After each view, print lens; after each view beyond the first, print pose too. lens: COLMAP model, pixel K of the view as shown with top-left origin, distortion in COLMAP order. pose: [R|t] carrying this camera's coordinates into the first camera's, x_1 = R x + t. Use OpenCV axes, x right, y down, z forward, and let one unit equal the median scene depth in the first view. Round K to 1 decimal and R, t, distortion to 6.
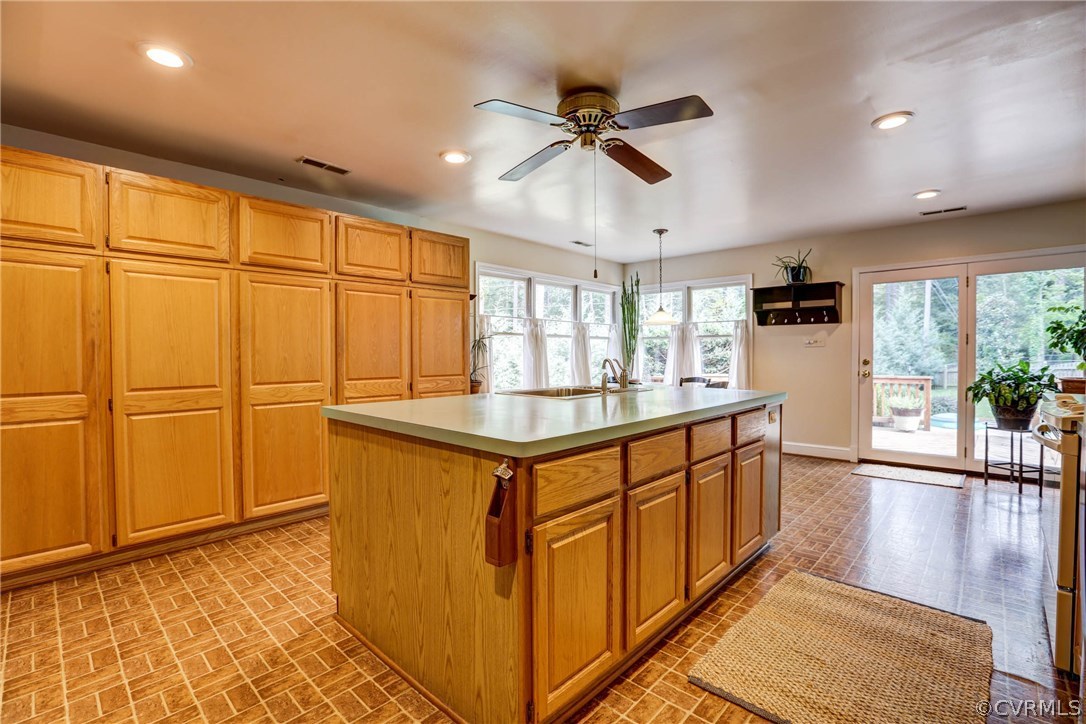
lens RADIAL K [[490.7, 0, 543.0], [0, 490.7, 362.0], [0, 0, 1]] dist [-0.063037, 0.023124]
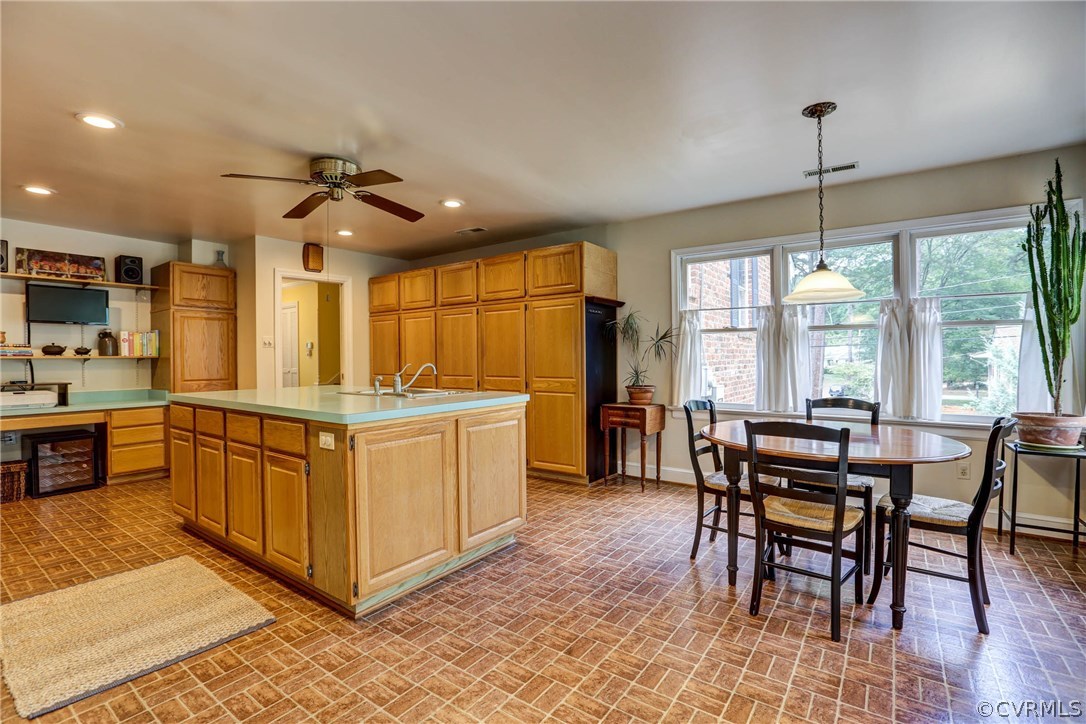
lens RADIAL K [[490.7, 0, 543.0], [0, 490.7, 362.0], [0, 0, 1]] dist [-0.063037, 0.023124]
pose [[0.136254, 0.006189, -0.990655, 1.041556], [-0.016115, 0.999862, 0.004030, -0.012901], [0.990543, 0.015415, 0.136335, 0.998189]]
